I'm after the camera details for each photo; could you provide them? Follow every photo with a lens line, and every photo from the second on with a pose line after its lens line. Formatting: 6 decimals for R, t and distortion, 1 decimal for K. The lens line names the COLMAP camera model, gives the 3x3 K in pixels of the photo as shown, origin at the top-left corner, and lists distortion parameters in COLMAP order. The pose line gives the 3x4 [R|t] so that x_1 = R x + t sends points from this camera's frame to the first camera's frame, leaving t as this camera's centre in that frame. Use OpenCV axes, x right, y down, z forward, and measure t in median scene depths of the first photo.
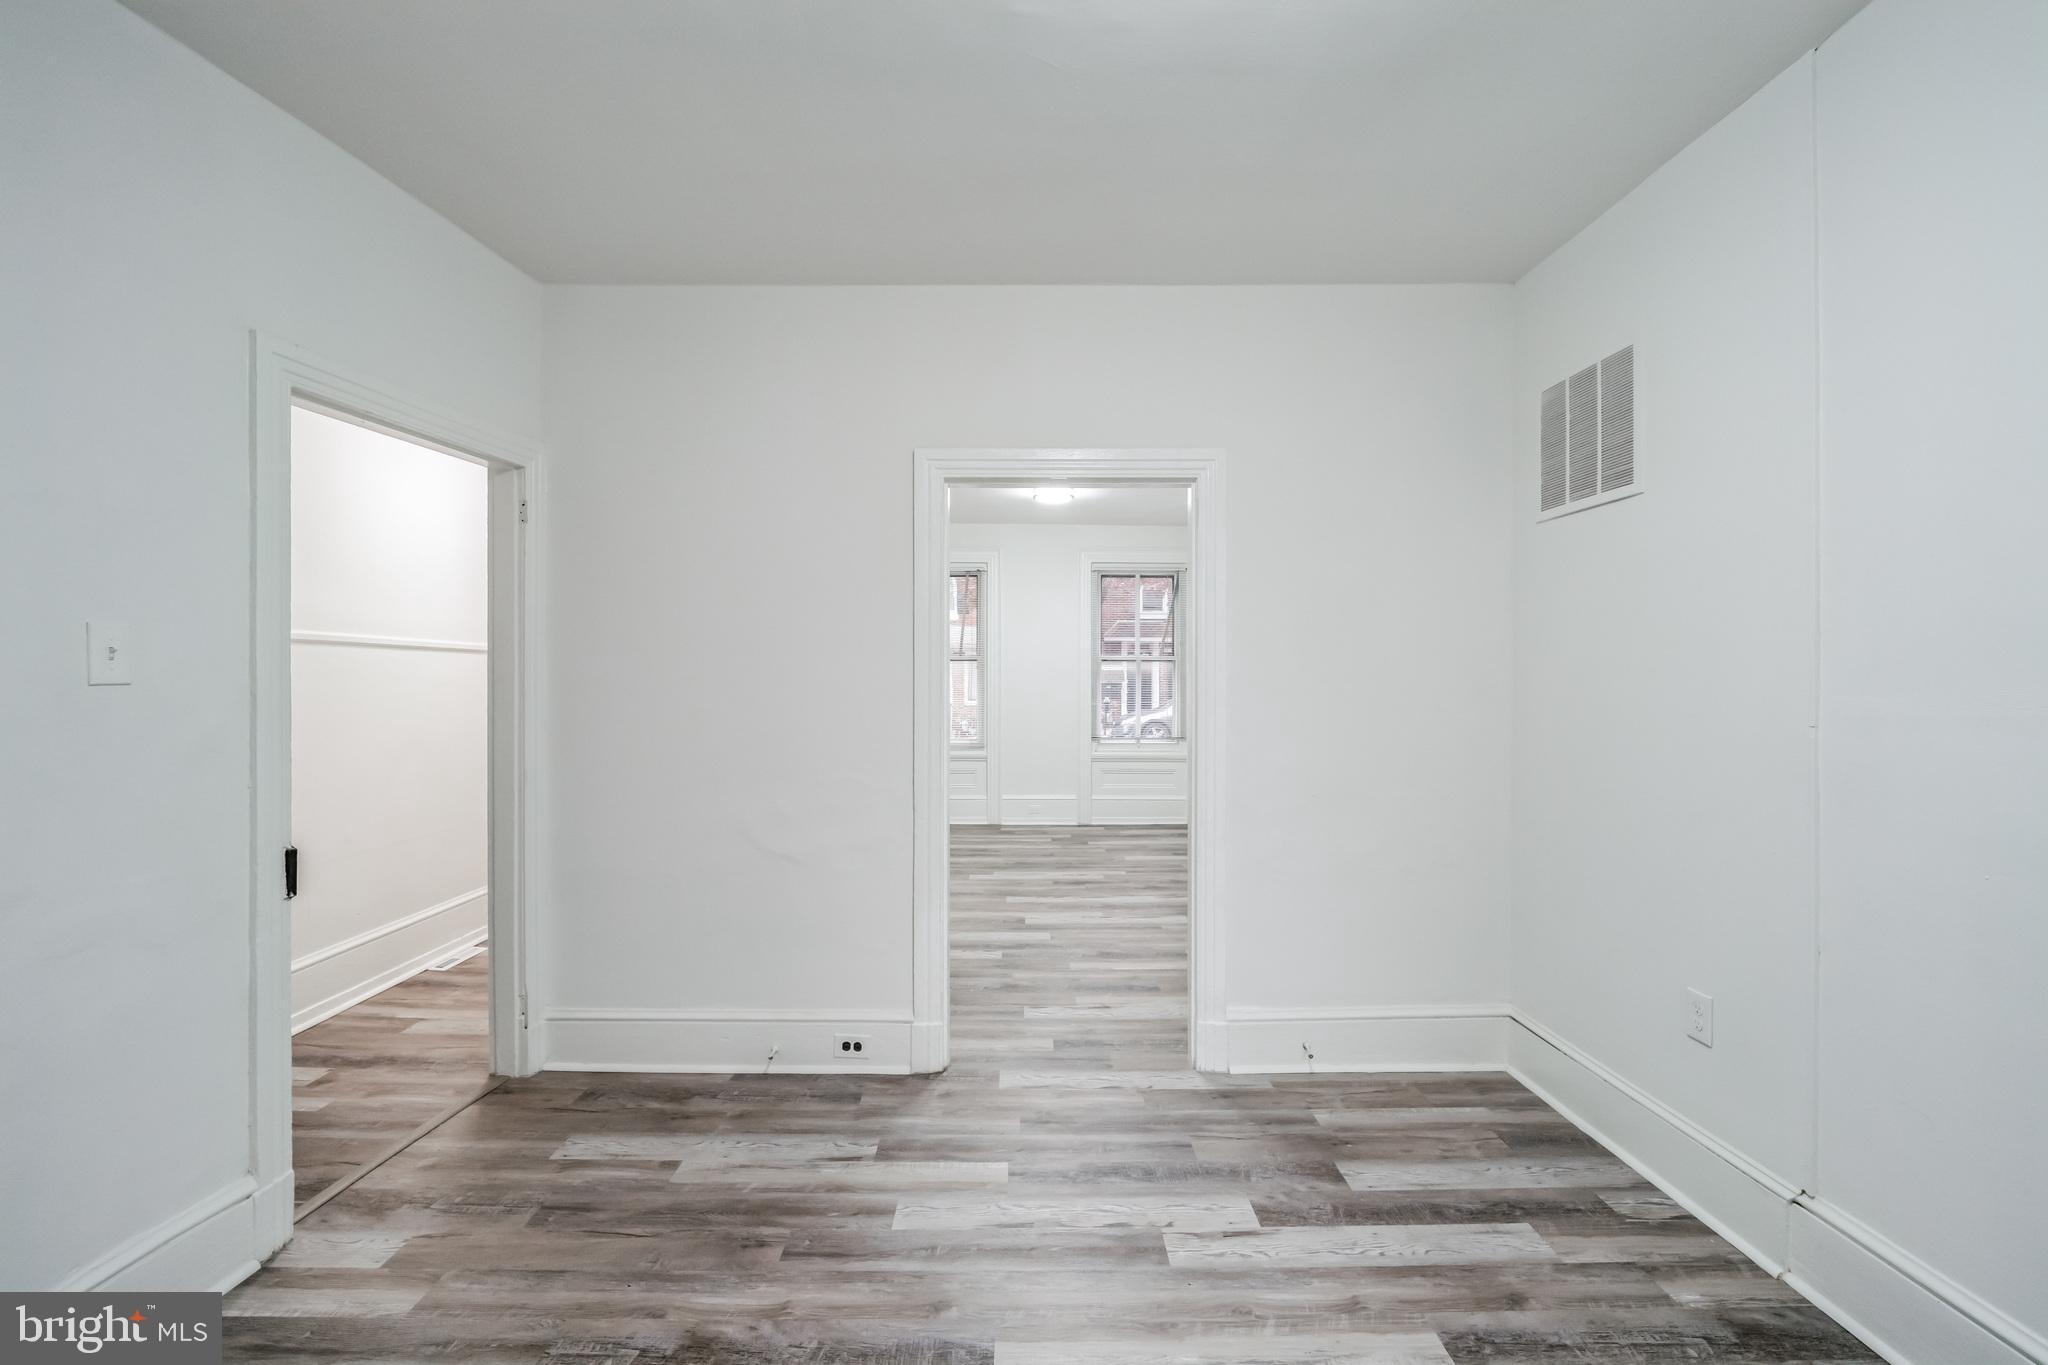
lens RADIAL K [[898.0, 0, 1027.8], [0, 898.0, 682.6], [0, 0, 1]] dist [-0.018325, 0.007071]
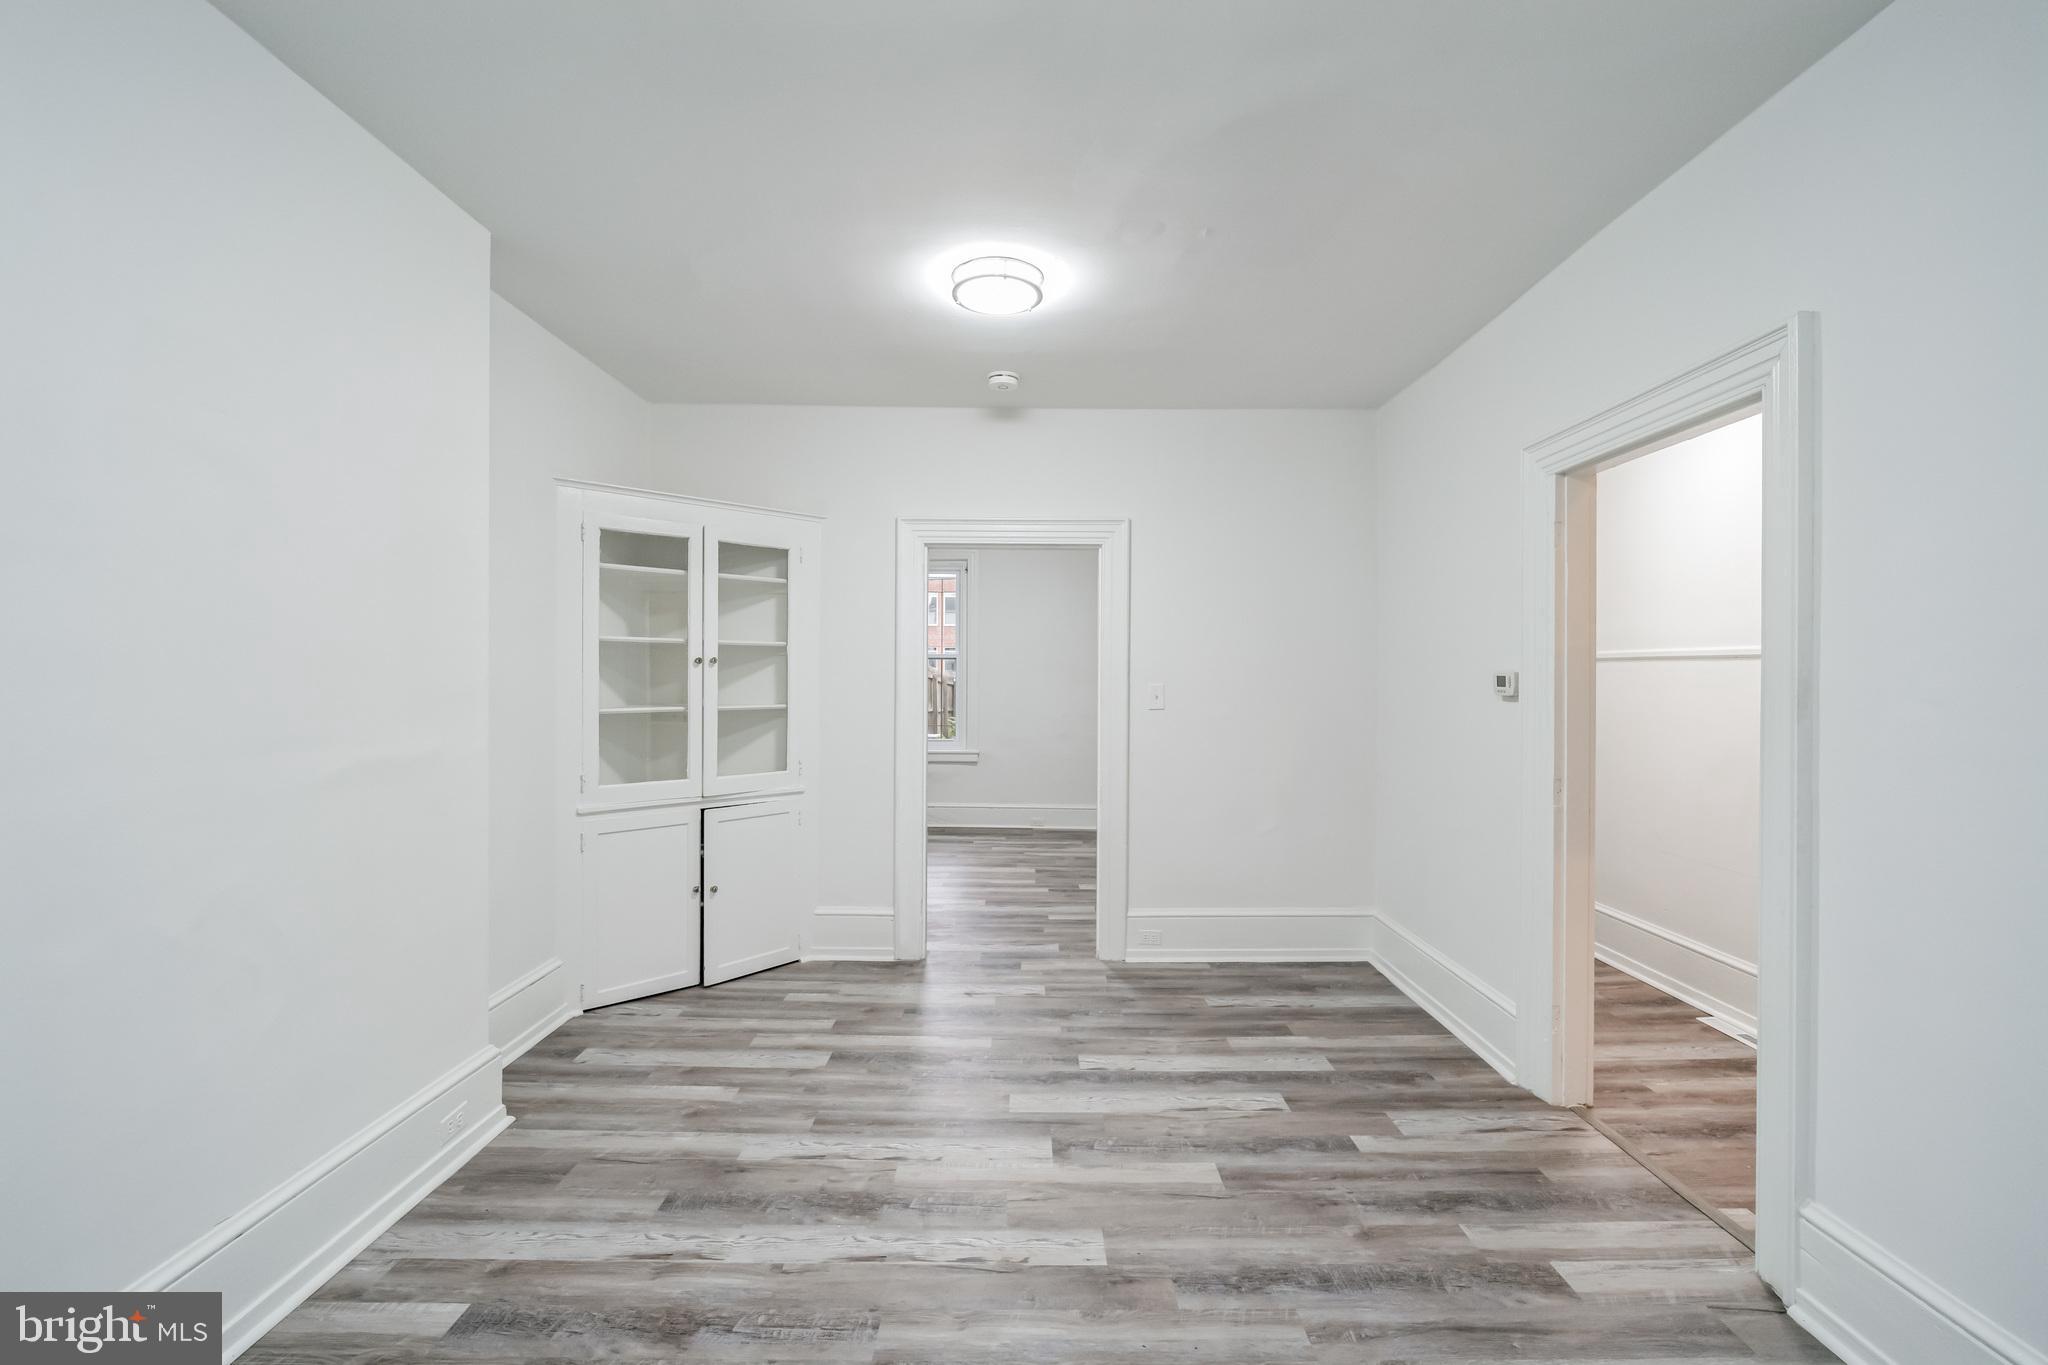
lens RADIAL K [[898.0, 0, 1027.8], [0, 898.0, 682.6], [0, 0, 1]] dist [-0.018325, 0.007071]
pose [[-0.999970, -0.007472, 0.002191, 0.015014], [-0.007453, 0.999934, 0.008741, -0.014661], [-0.002256, 0.008724, -0.999959, 1.891943]]
